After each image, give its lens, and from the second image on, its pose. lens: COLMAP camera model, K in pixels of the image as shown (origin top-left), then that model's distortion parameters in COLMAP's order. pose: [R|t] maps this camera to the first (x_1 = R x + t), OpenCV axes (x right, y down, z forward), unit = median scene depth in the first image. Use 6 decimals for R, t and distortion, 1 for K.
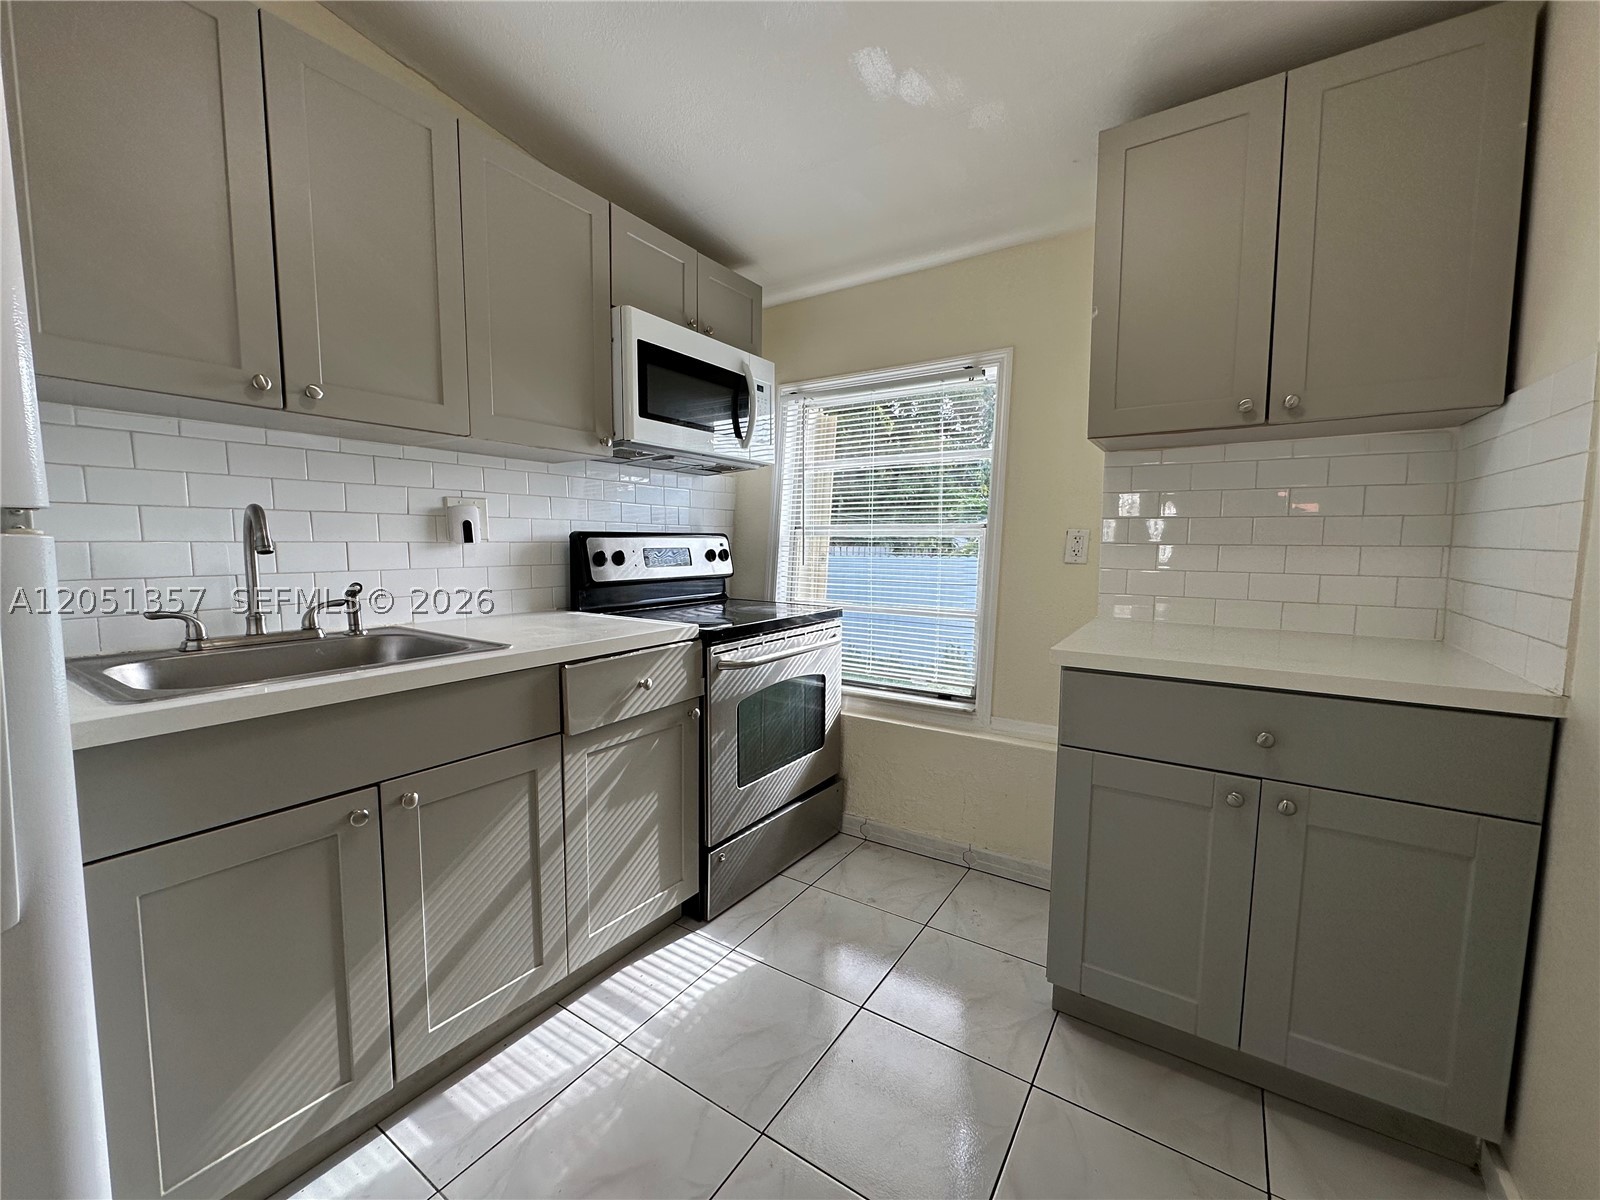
lens RADIAL K [[641.7, 0, 800.0], [0, 641.7, 600.0], [0, 0, 1]] dist [-0.002909, 0.000626]
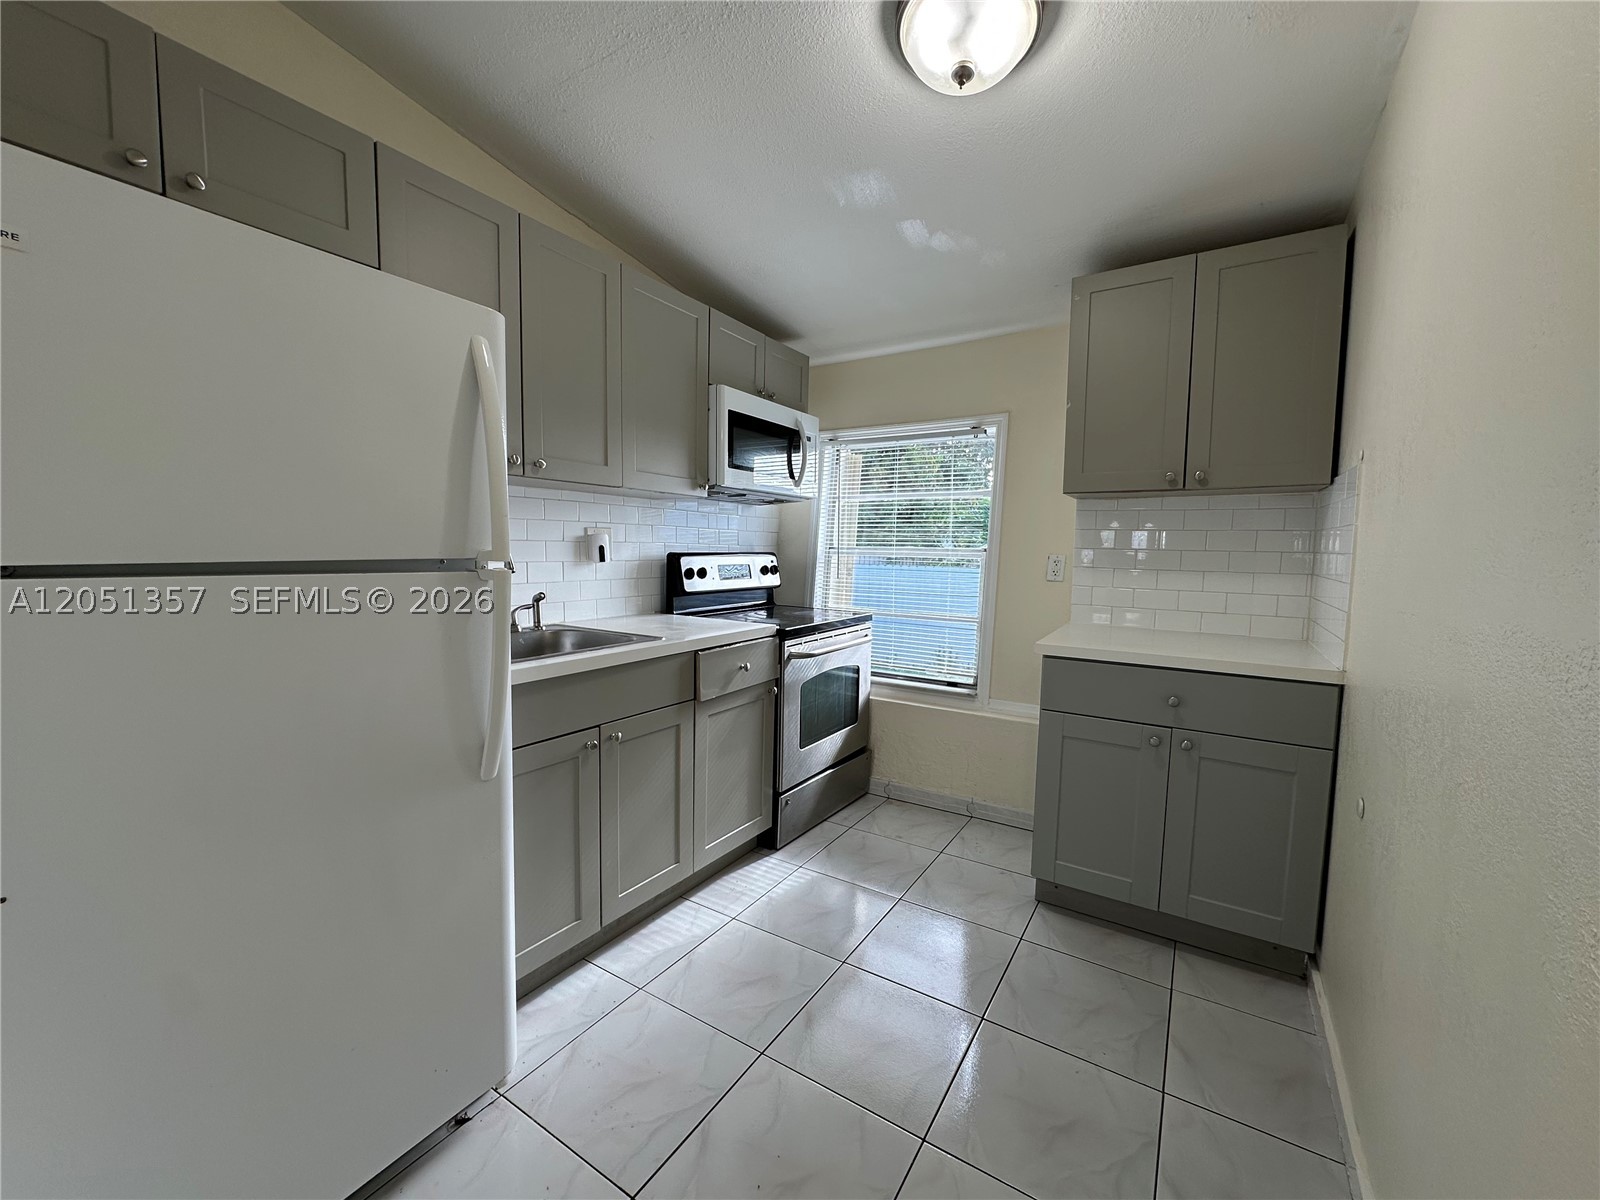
lens RADIAL K [[641.7, 0, 800.0], [0, 641.7, 600.0], [0, 0, 1]] dist [-0.002909, 0.000626]
pose [[0.999738, 0.009866, 0.020675, -0.125973], [-0.009704, 0.999921, -0.007944, -0.003417], [-0.020751, 0.007741, 0.999755, -0.320896]]
